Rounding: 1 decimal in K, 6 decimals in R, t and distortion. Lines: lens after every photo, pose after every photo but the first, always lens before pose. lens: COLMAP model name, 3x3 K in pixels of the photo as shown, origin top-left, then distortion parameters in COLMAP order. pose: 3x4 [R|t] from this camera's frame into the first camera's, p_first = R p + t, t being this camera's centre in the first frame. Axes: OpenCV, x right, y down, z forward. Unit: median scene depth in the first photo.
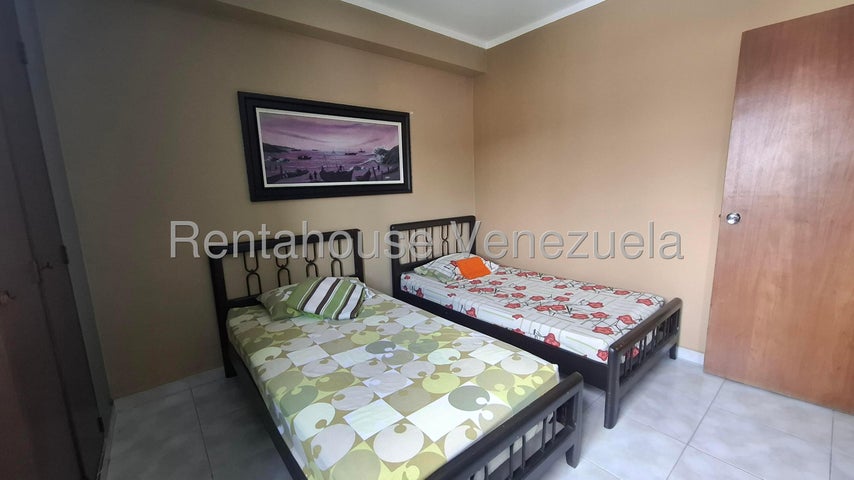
lens RADIAL K [[329.1, 0, 444.7], [0, 329.1, 242.4], [0, 0, 1]] dist [-0.007554, 0.000361]
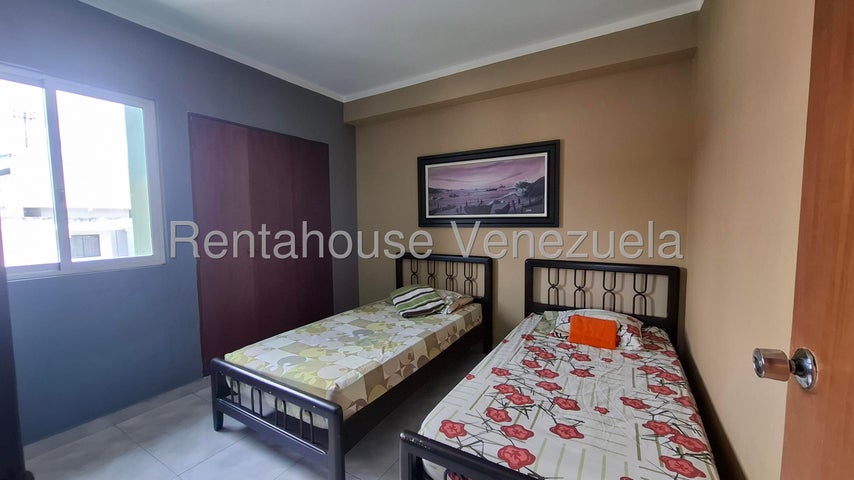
lens RADIAL K [[329.1, 0, 420.0], [0, 329.1, 243.3], [0, 0, 1]] dist [-0.007554, 0.000361]
pose [[0.338857, 0.085947, -0.936904, 0.756808], [-0.176968, 0.983866, 0.026250, -0.083698], [0.924044, 0.156907, 0.348600, 0.451909]]
